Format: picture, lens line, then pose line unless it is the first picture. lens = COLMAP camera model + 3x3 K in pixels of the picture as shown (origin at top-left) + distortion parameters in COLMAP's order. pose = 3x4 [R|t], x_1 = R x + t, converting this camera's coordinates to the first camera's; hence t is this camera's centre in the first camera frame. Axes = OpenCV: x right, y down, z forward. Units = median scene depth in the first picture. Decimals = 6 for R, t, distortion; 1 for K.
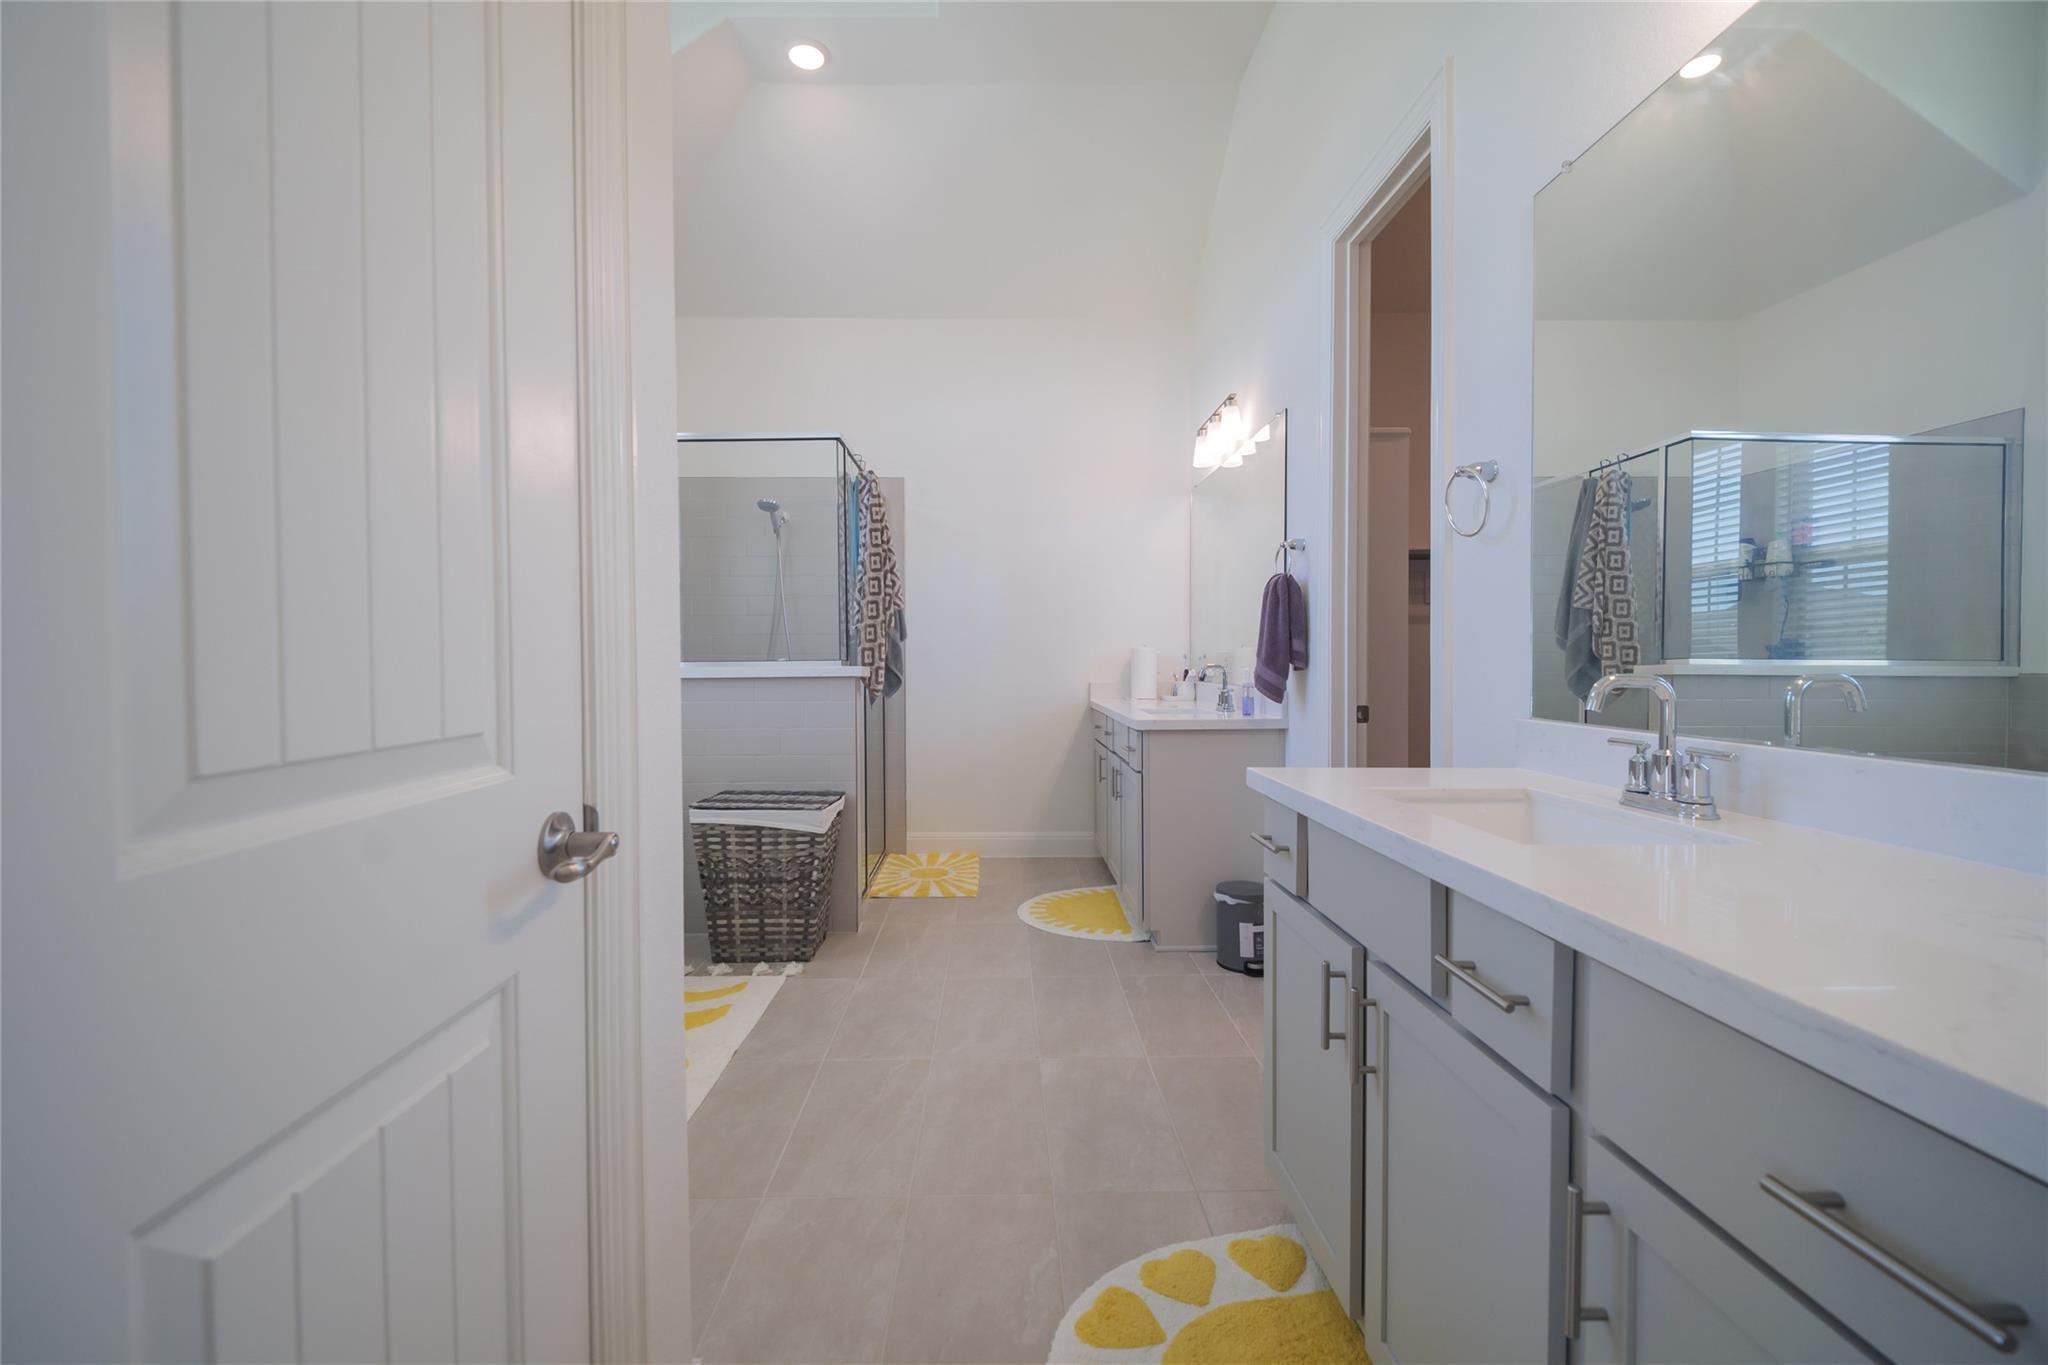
lens RADIAL K [[845.4, 0, 1006.4], [0, 845.4, 670.7], [0, 0, 1]] dist [0.016521, -0.010097]
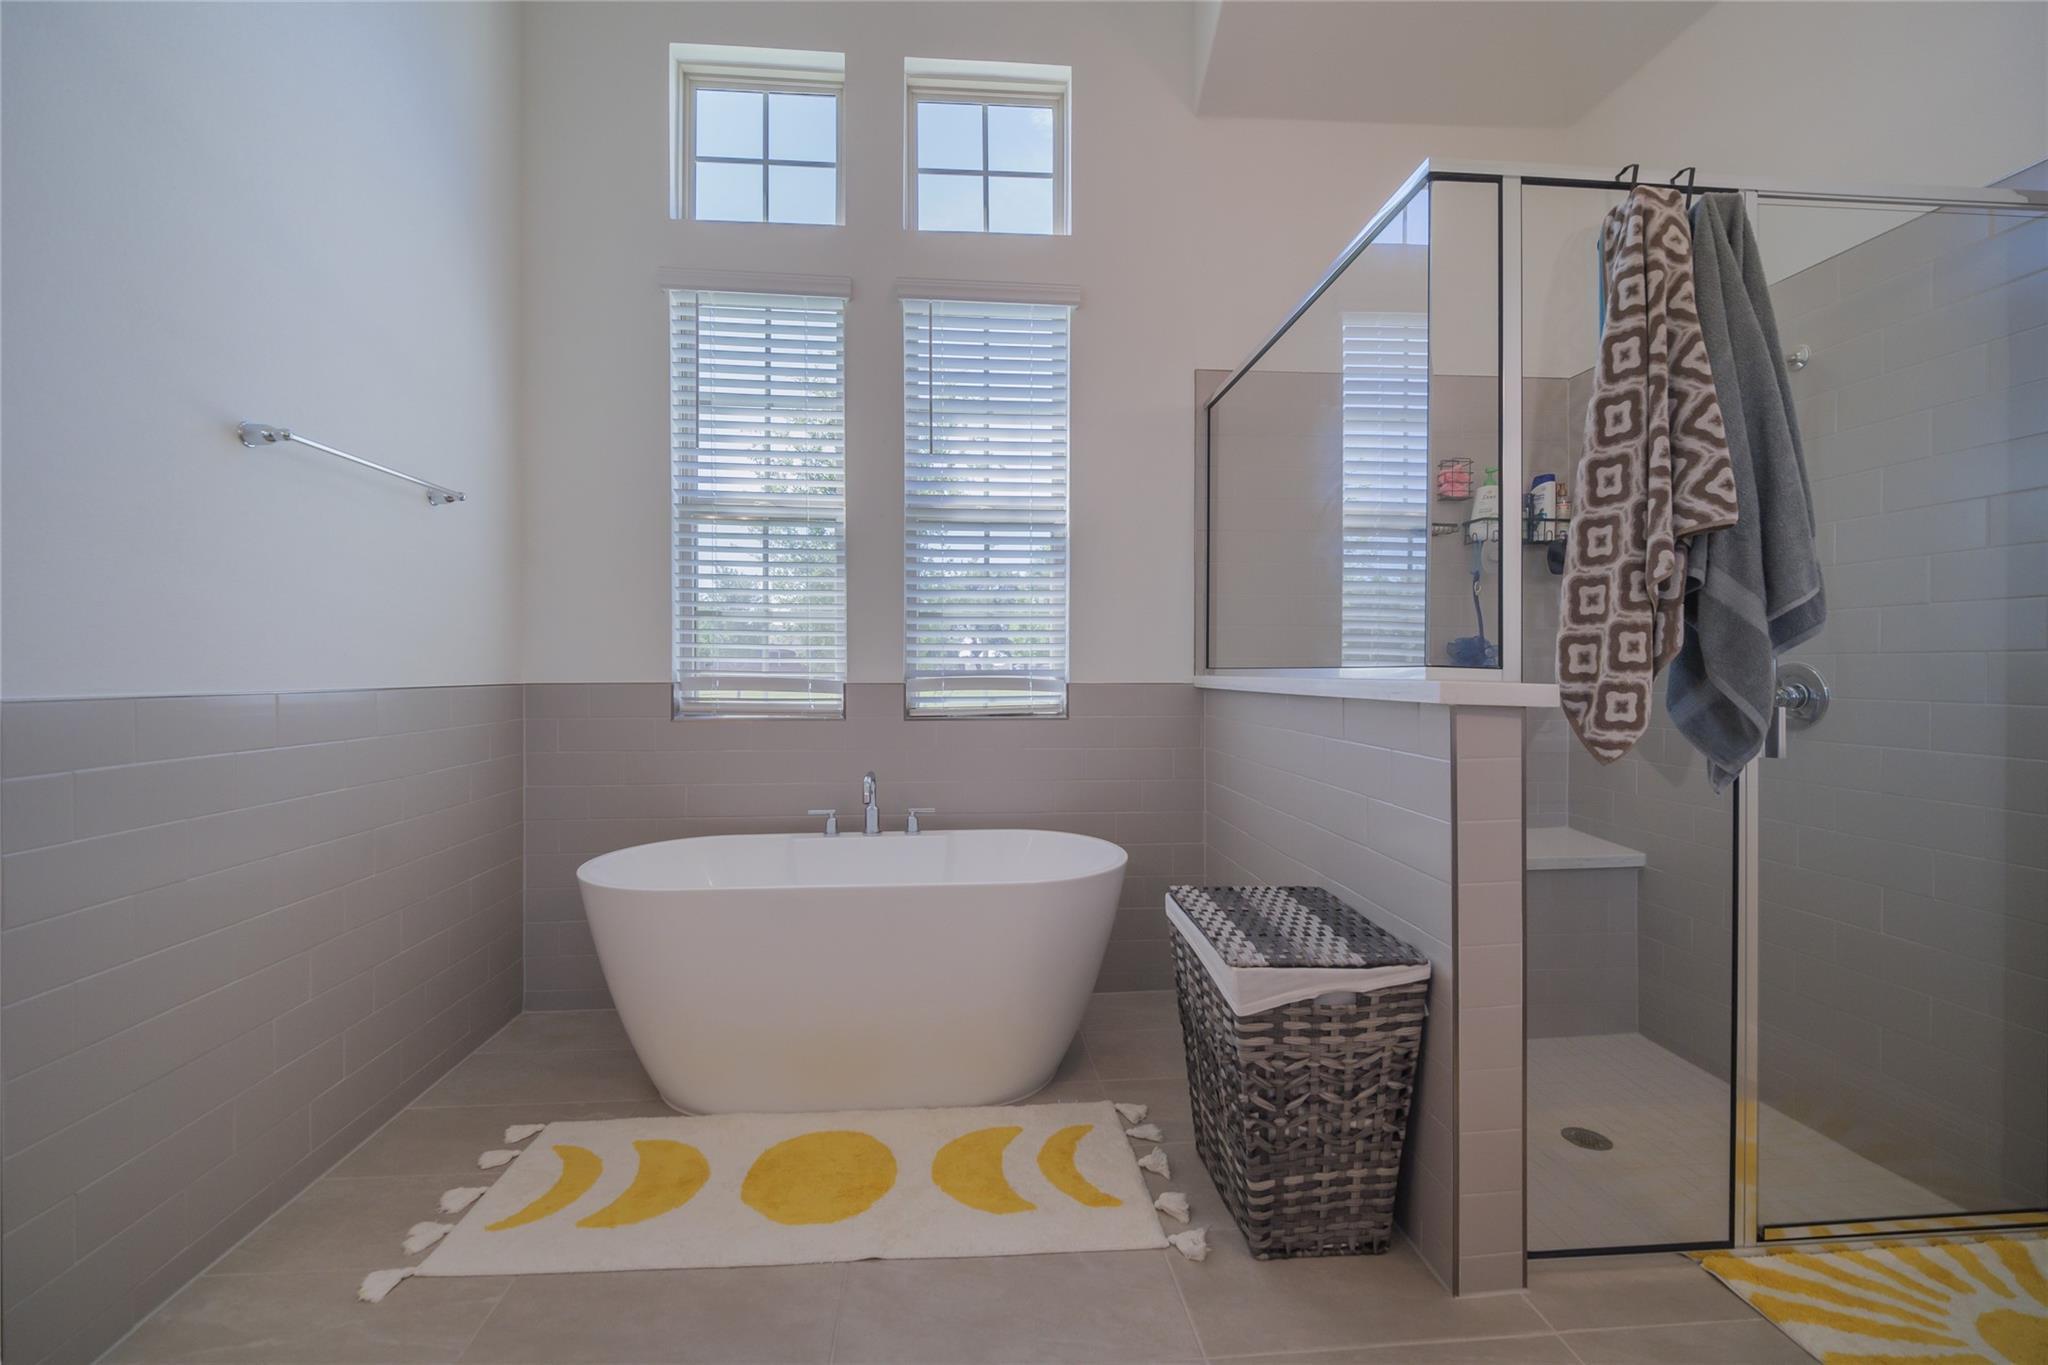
lens RADIAL K [[833.7, 0, 931.6], [0, 833.7, 672.5], [0, 0, 1]] dist [0.000148, 0.000128]
pose [[0.063807, 0.012059, -0.997889, 0.251130], [-0.016209, 0.999808, 0.011046, -0.010504], [0.997831, 0.015470, 0.063990, 0.769807]]
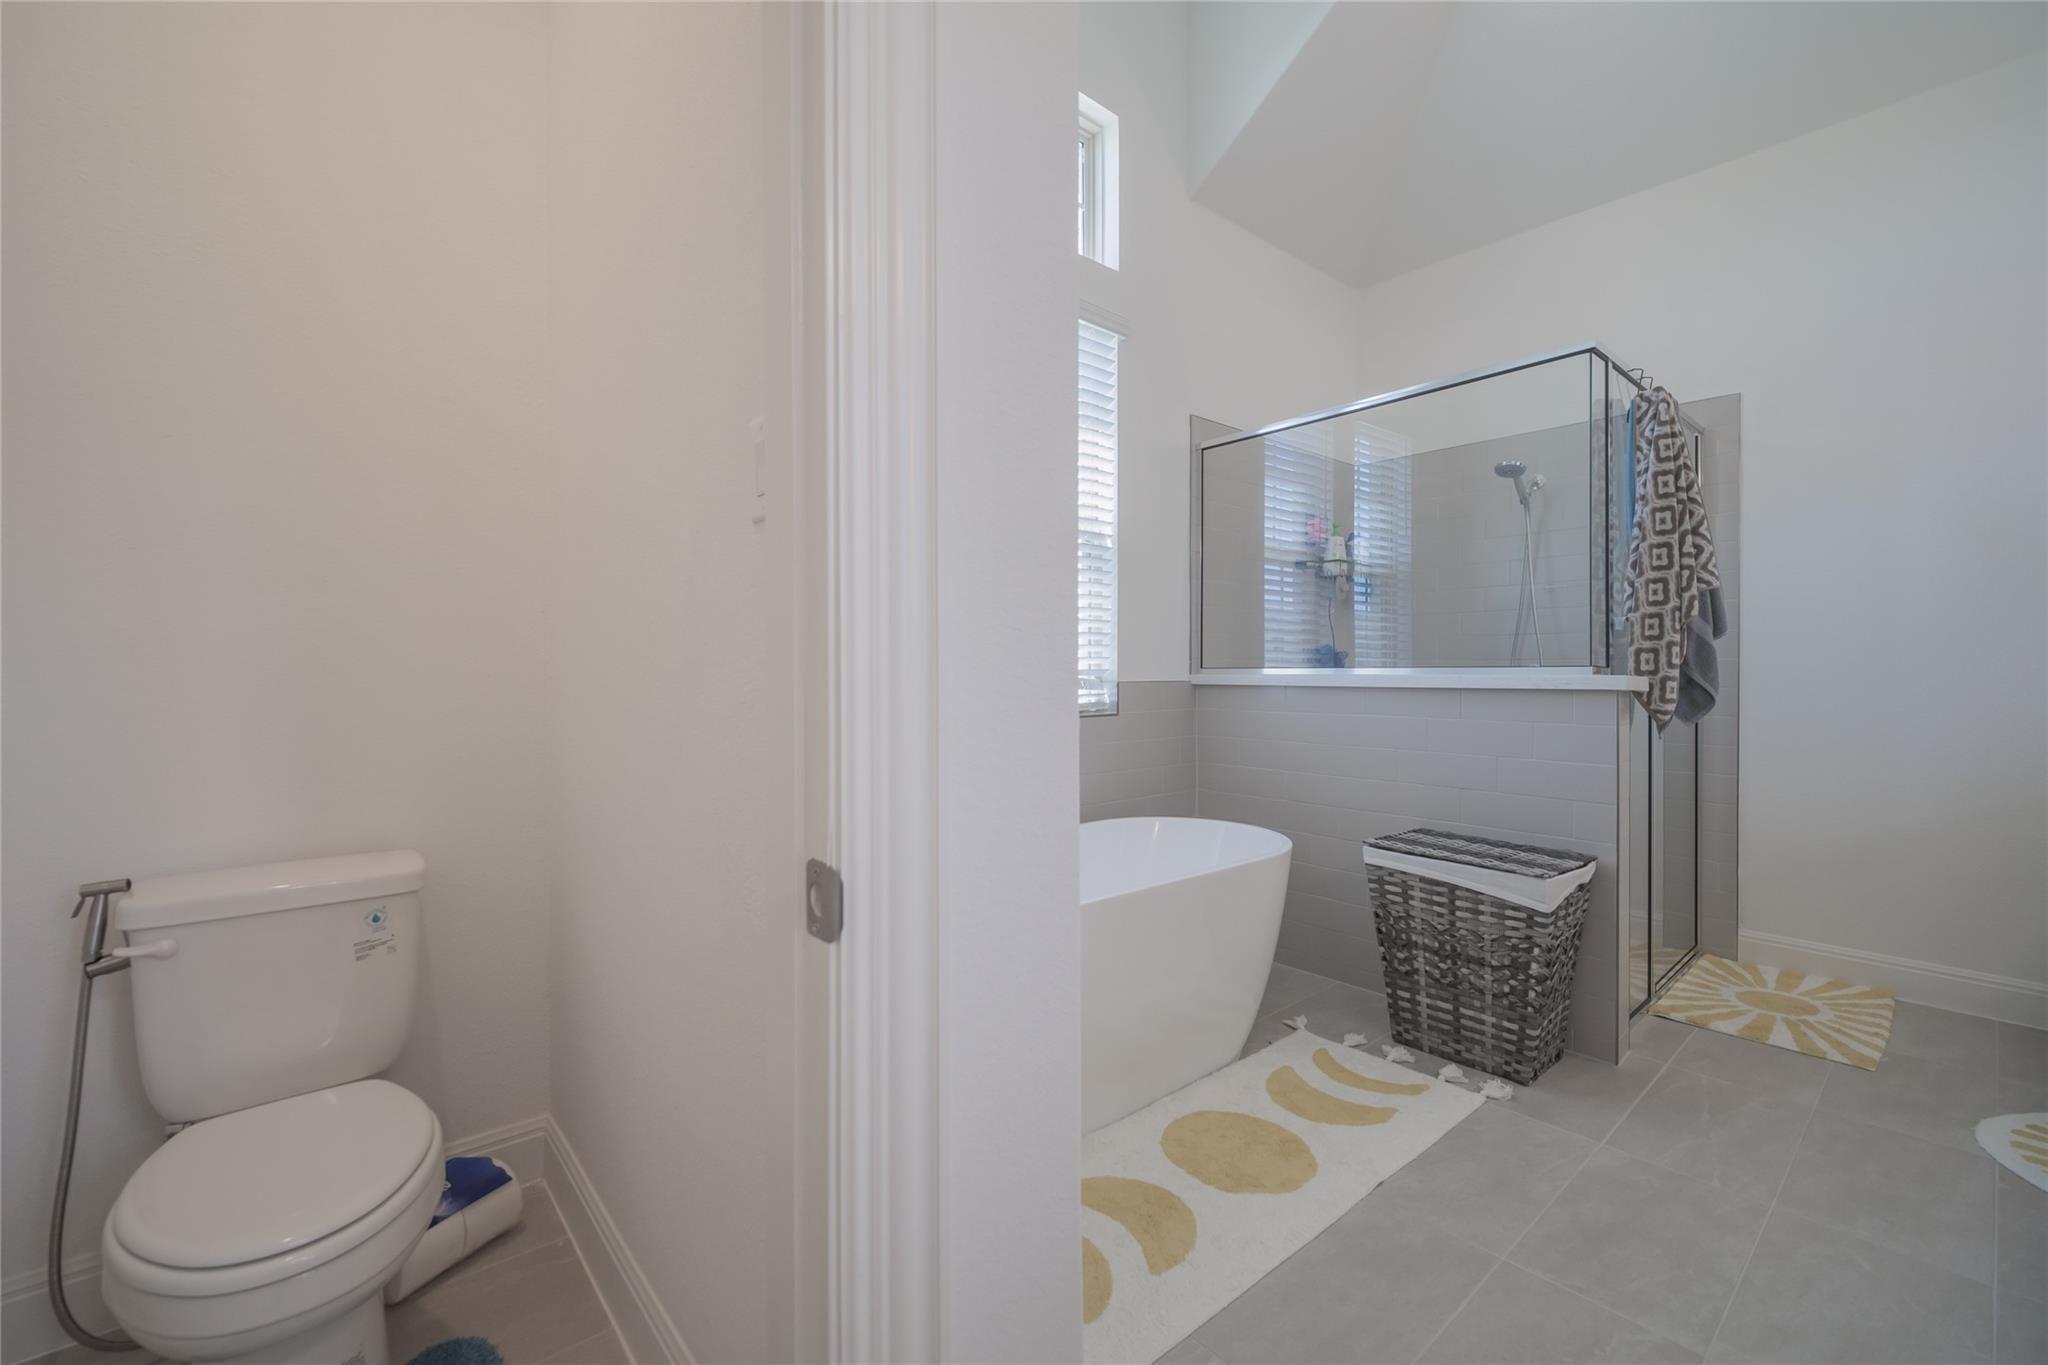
lens RADIAL K [[845.4, 0, 1006.4], [0, 845.4, 670.7], [0, 0, 1]] dist [0.016521, -0.010097]
pose [[0.642500, 0.008048, -0.766243, 0.033498], [-0.014017, 0.999901, -0.001251, -0.001304], [0.766157, 0.011544, 0.642550, 0.196403]]
